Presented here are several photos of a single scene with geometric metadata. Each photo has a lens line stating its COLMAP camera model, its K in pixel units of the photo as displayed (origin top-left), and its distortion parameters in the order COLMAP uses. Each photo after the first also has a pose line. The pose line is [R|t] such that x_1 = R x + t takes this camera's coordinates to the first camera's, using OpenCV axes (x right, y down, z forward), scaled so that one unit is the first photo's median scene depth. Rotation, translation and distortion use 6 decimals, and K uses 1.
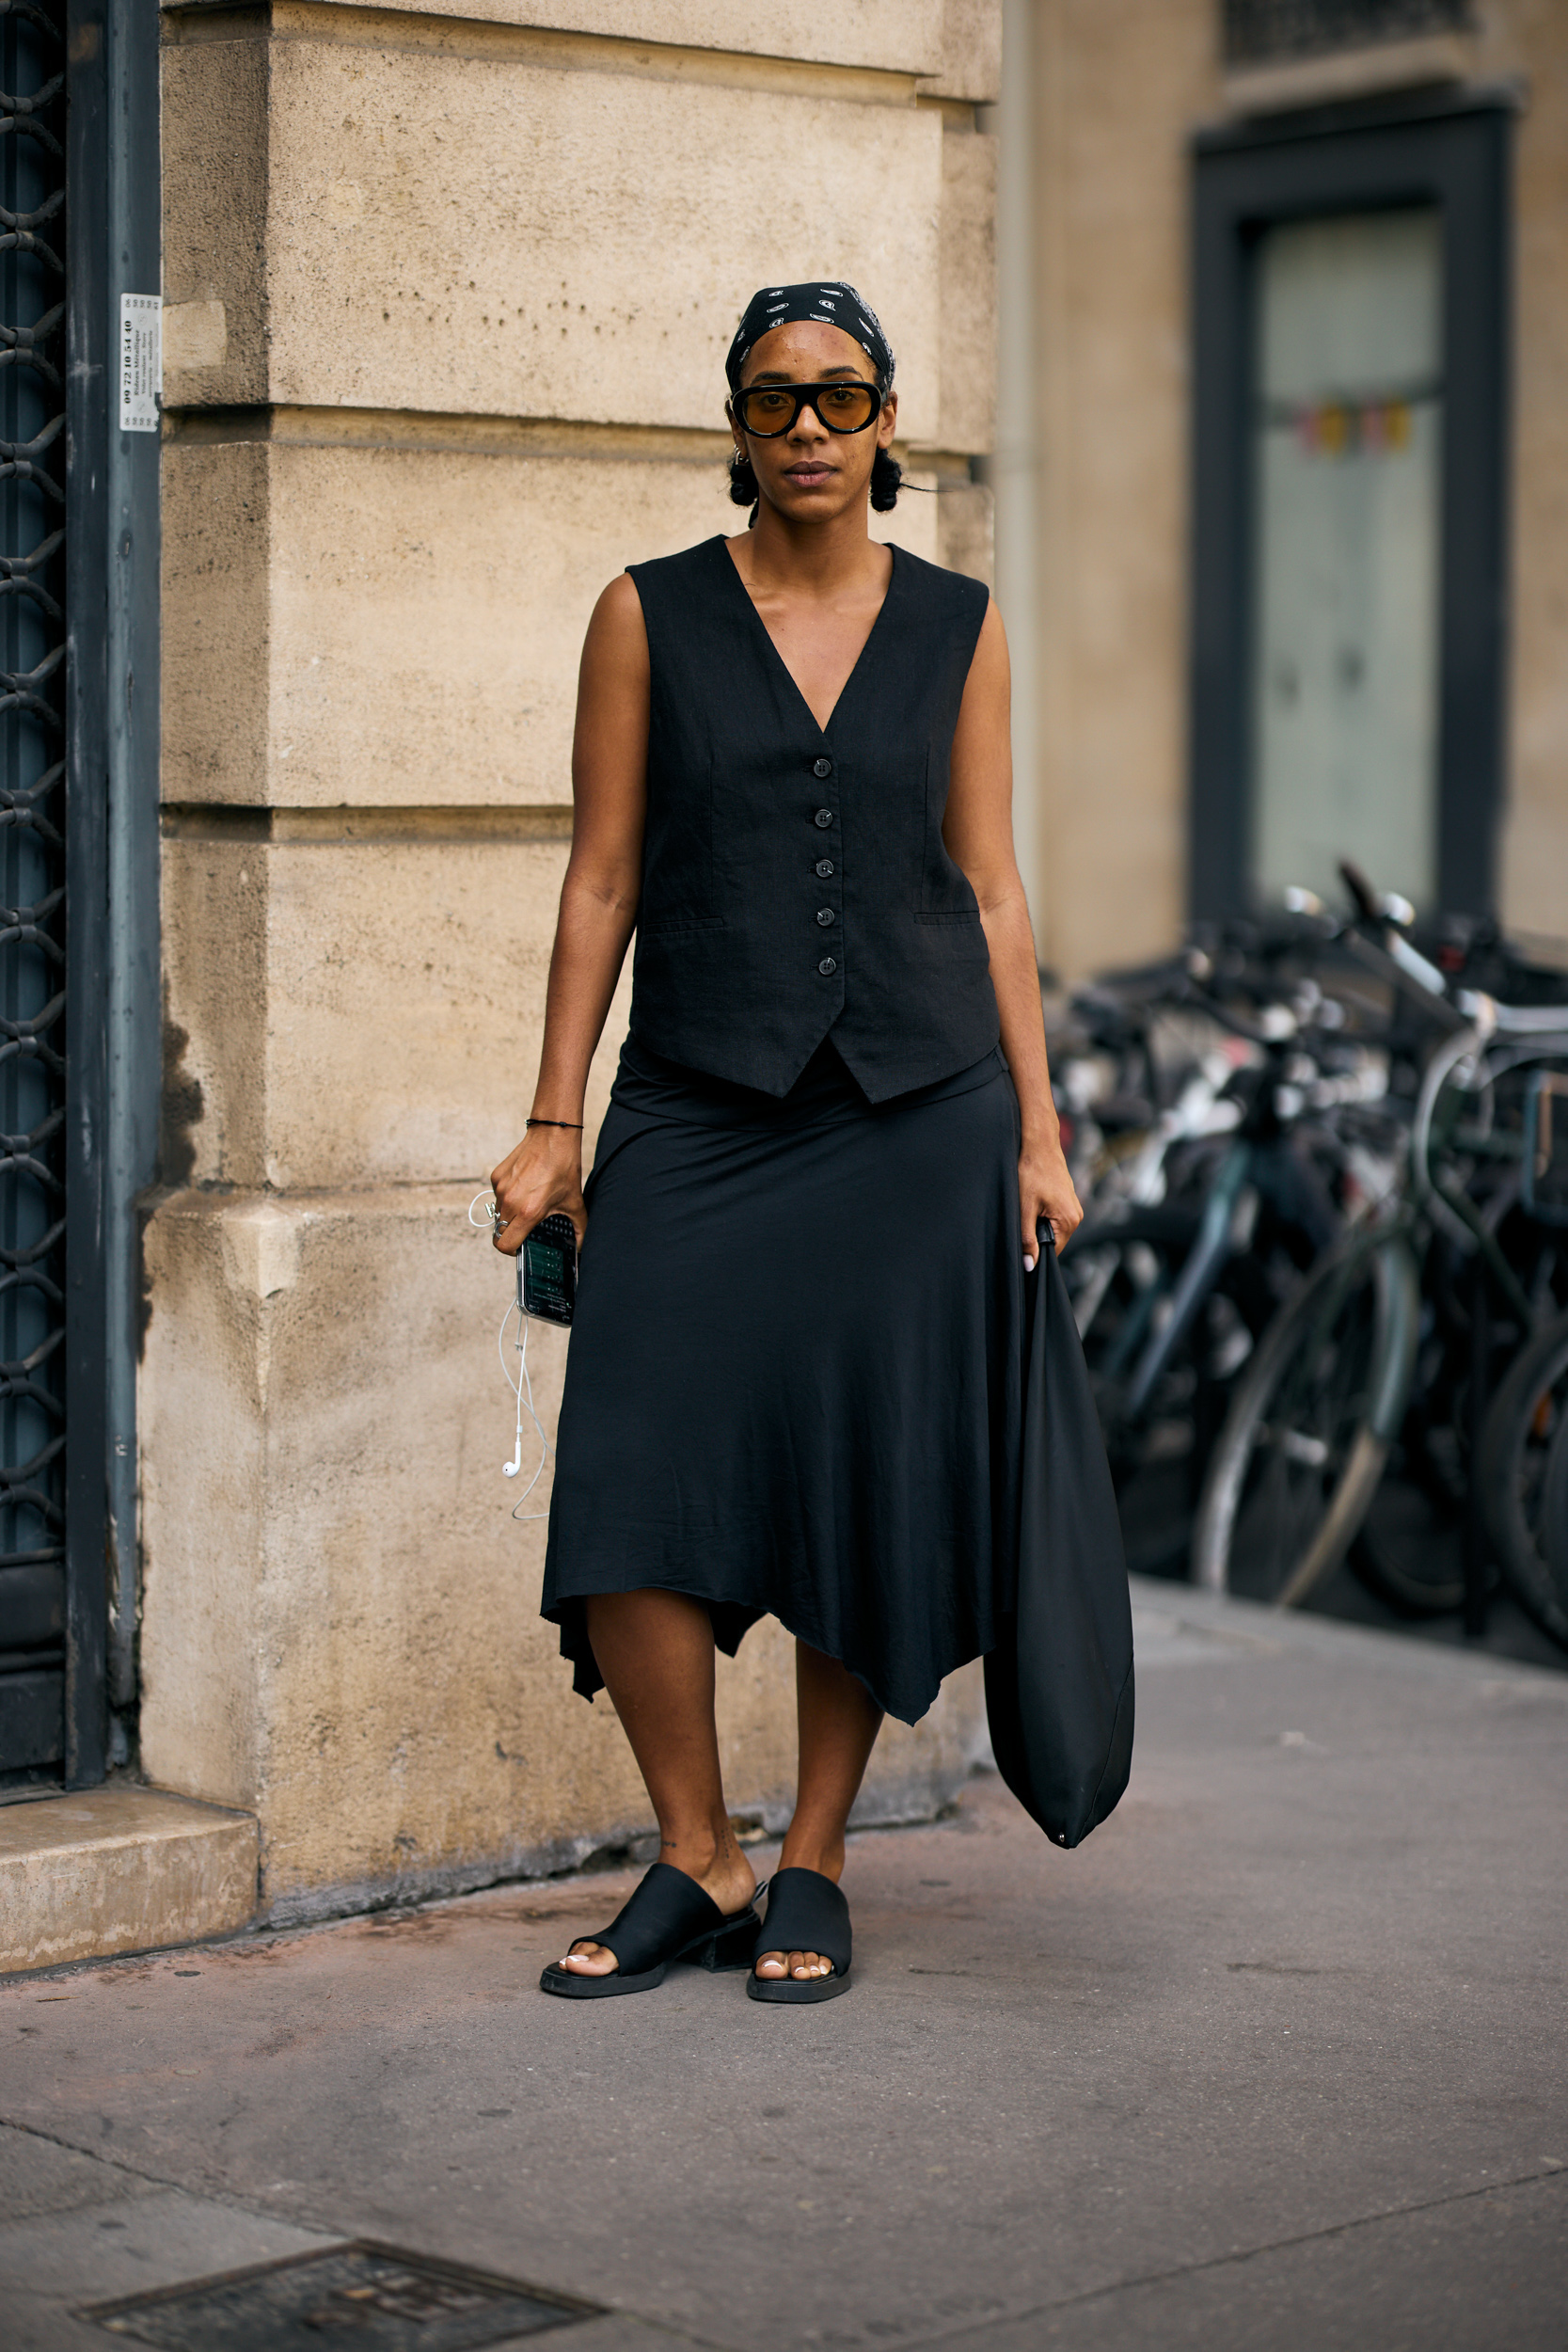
lens RADIAL K [[6269.5, 0, 717.7], [0, 6269.5, 1246.7], [0, 0, 1]] dist [0.008845, 0.000000]
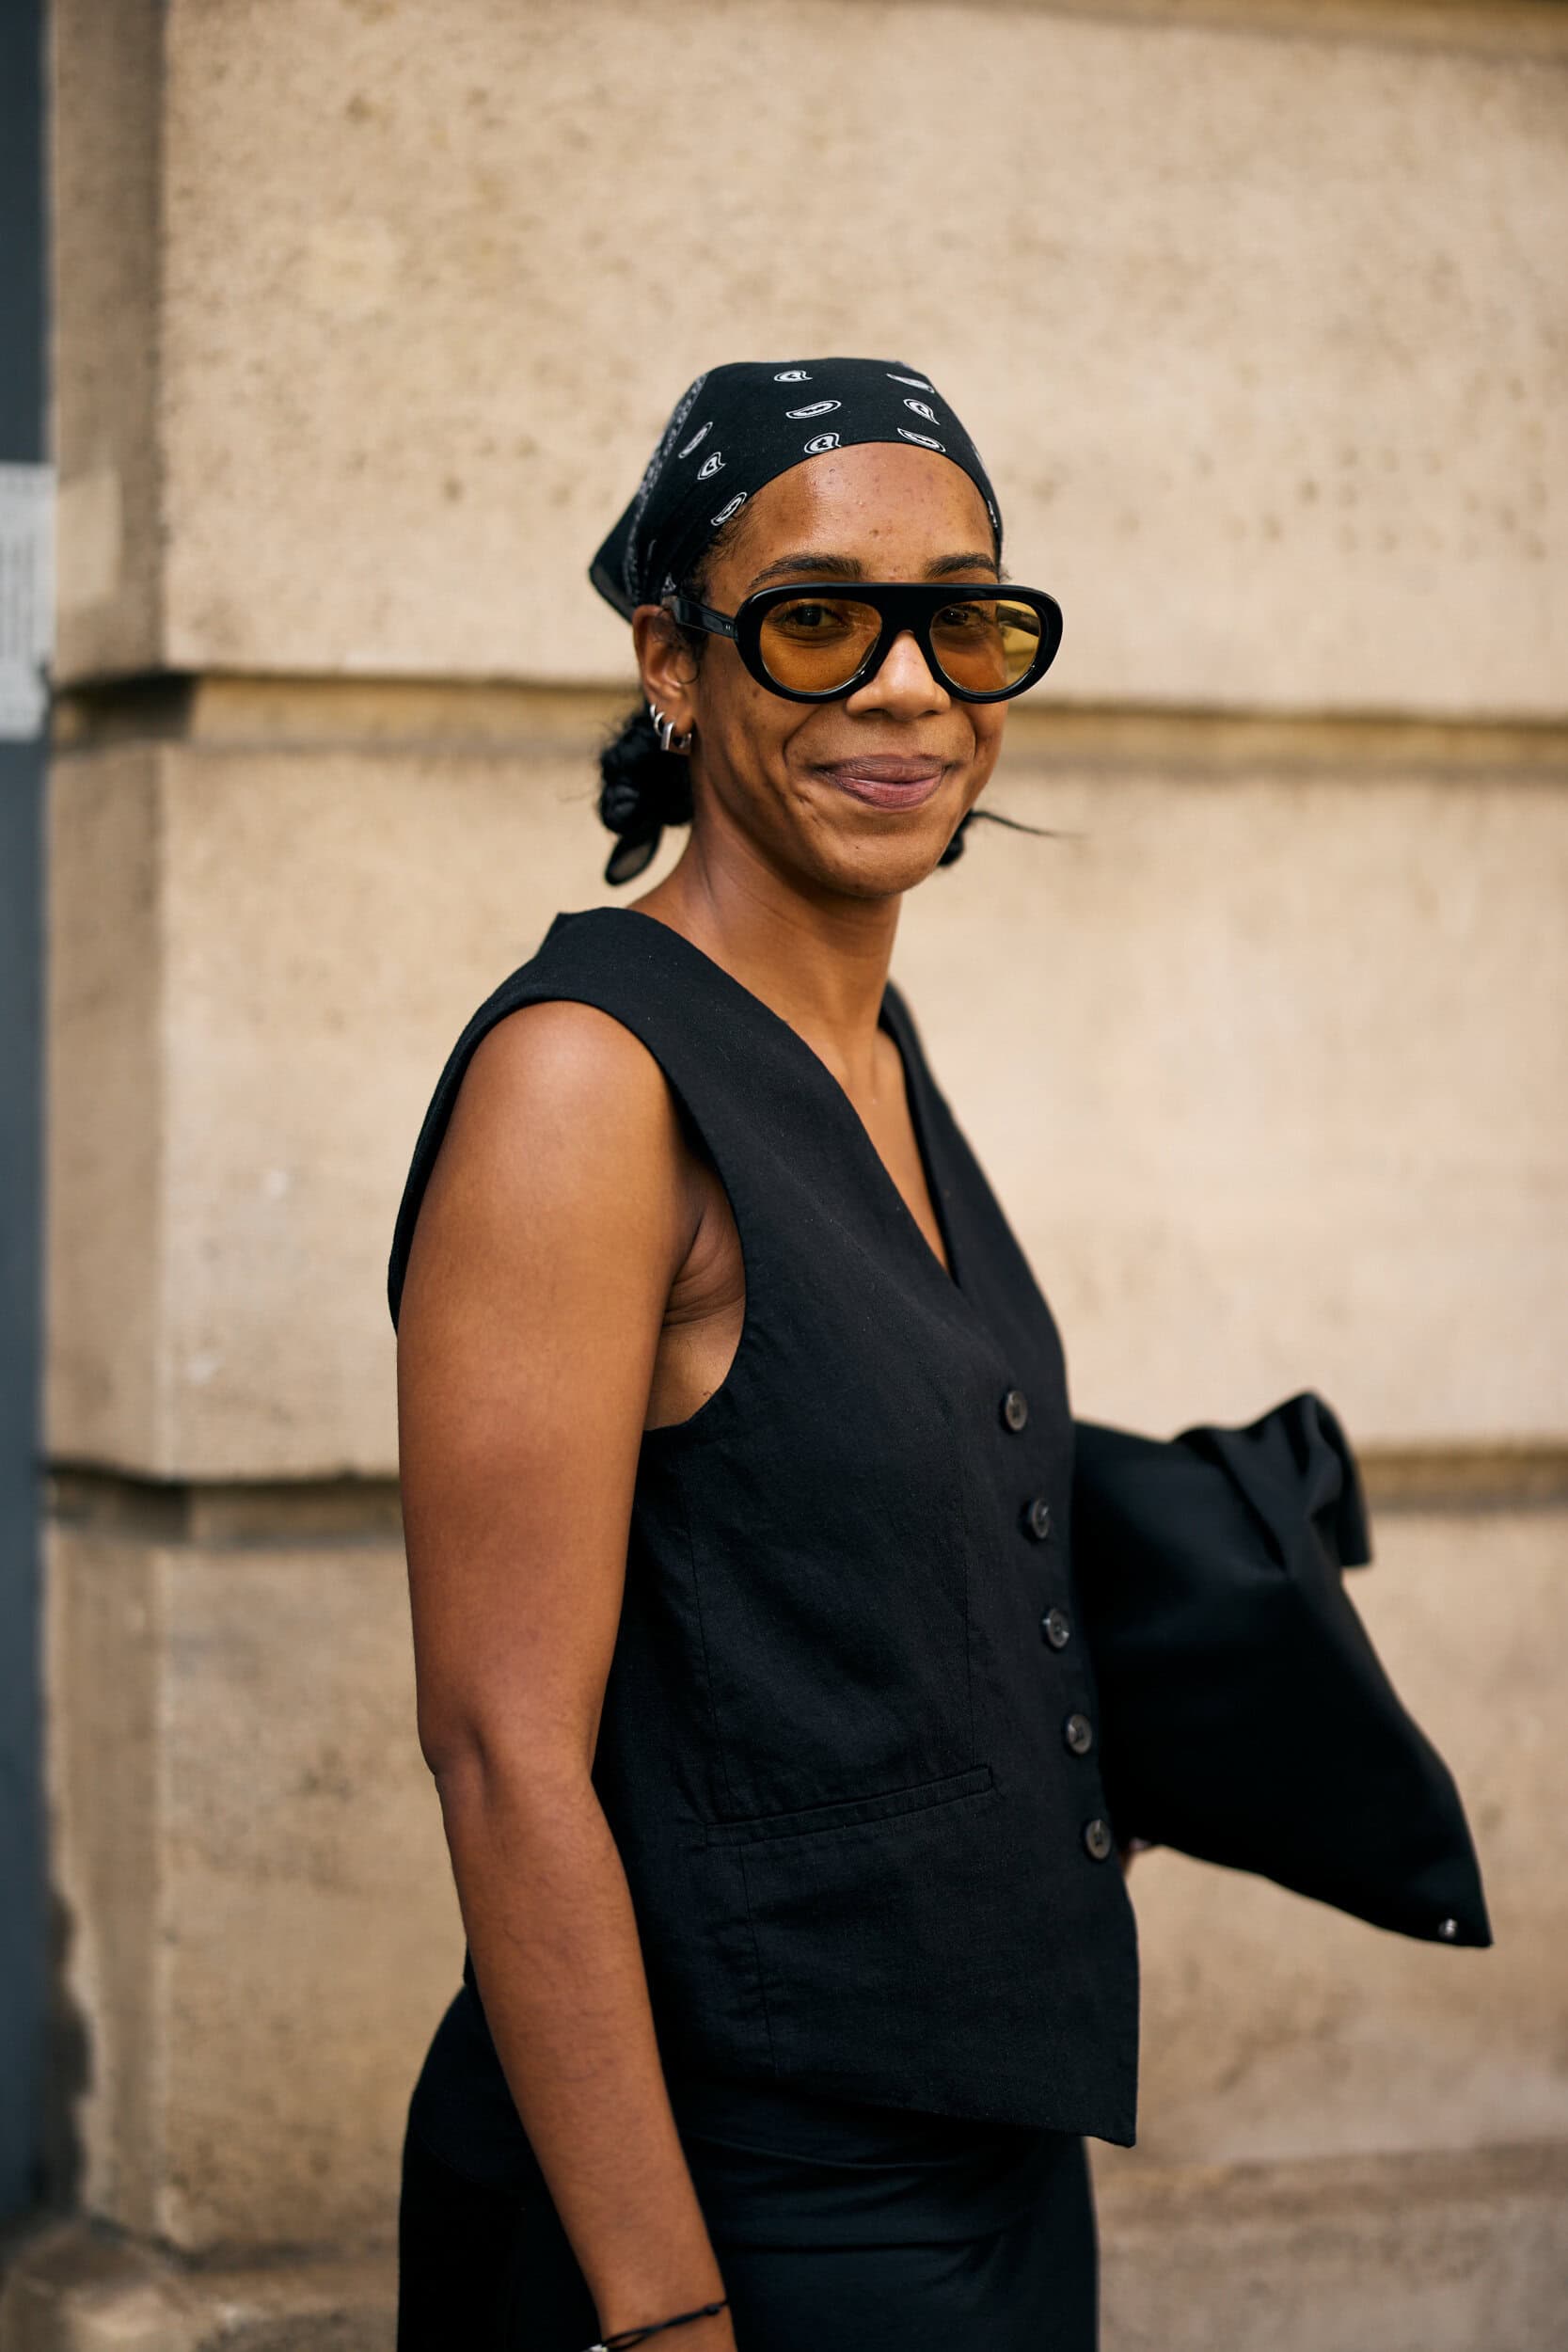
lens RADIAL K [[6269.5, 0, 838.8], [0, 6269.5, 1097.1], [0, 0, 1]] dist [0.008845, 0.000000]
pose [[0.947273, -0.000901, -0.320426, 0.135410], [-0.024463, 0.996874, -0.075120, -0.063434], [0.319492, 0.078998, 0.944290, 0.540776]]
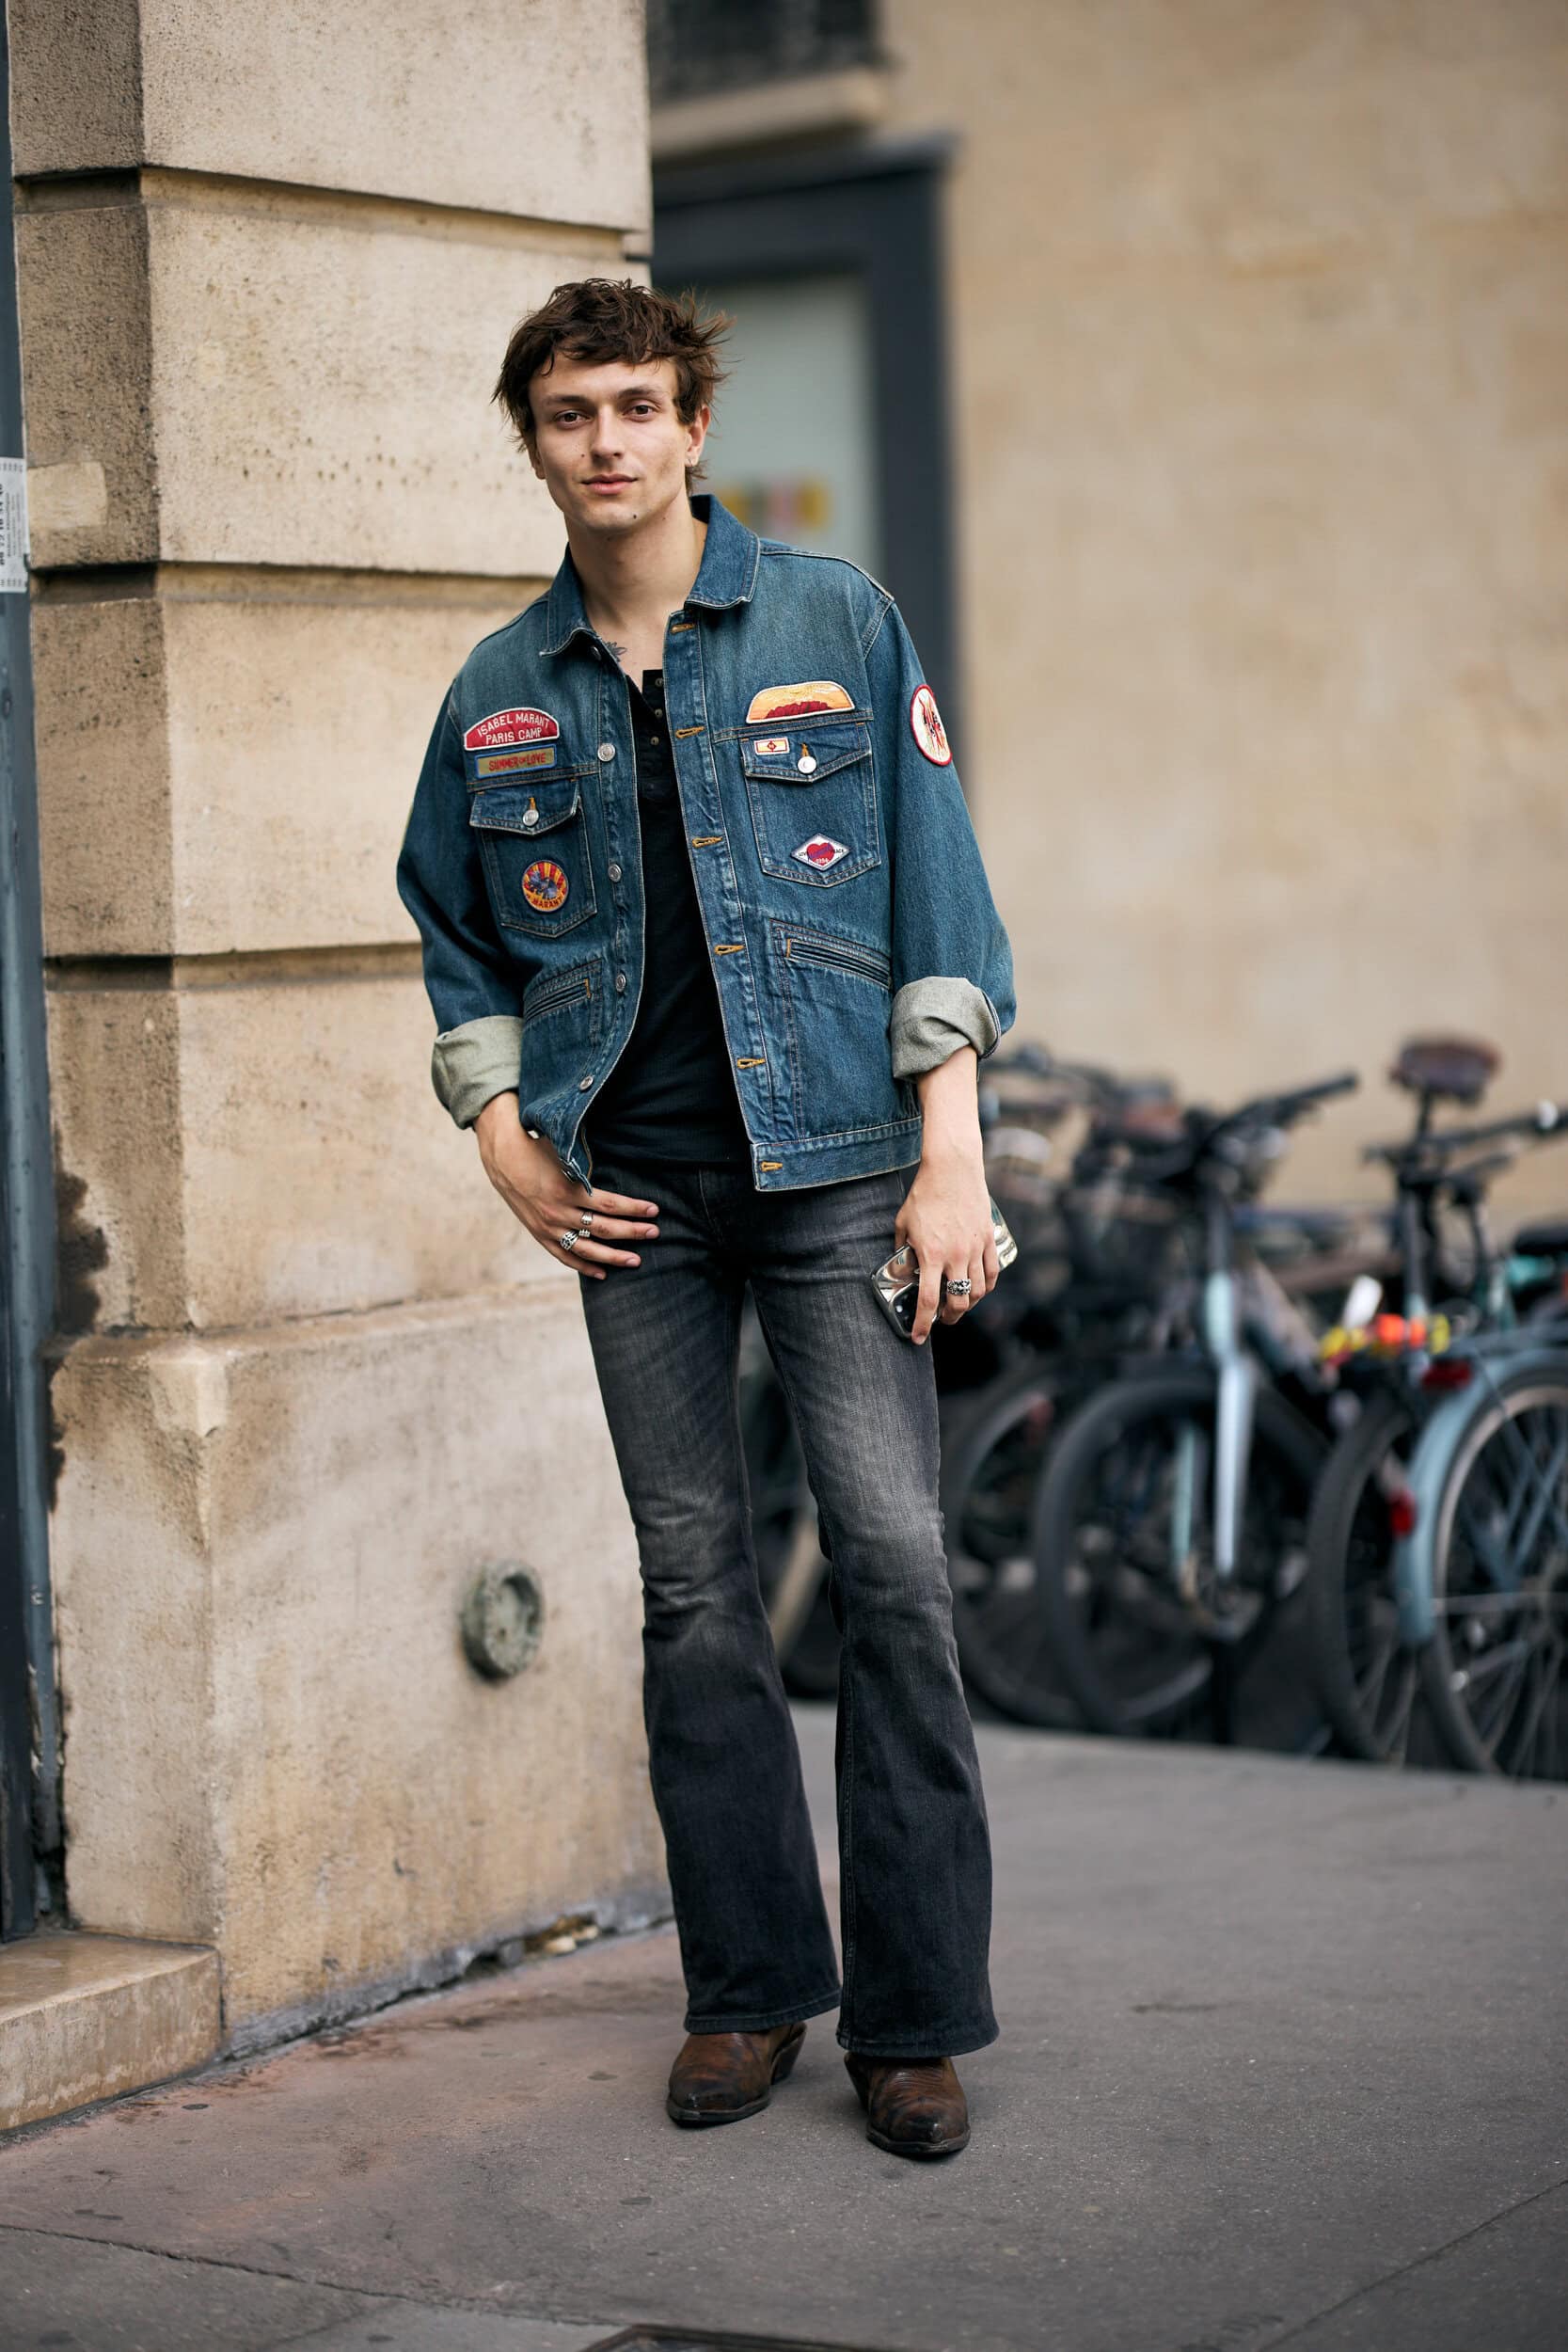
lens RADIAL K [[6269.5, 0, 785.4], [0, 6269.5, 1173.2], [0, 0, 1]] dist [0.008845, 0.000000]
pose [[0.961984, -0.055000, 0.267511, -0.247636], [0.064097, 0.997621, -0.025386, -0.002537], [-0.265478, 0.041567, 0.963220, -0.006205]]
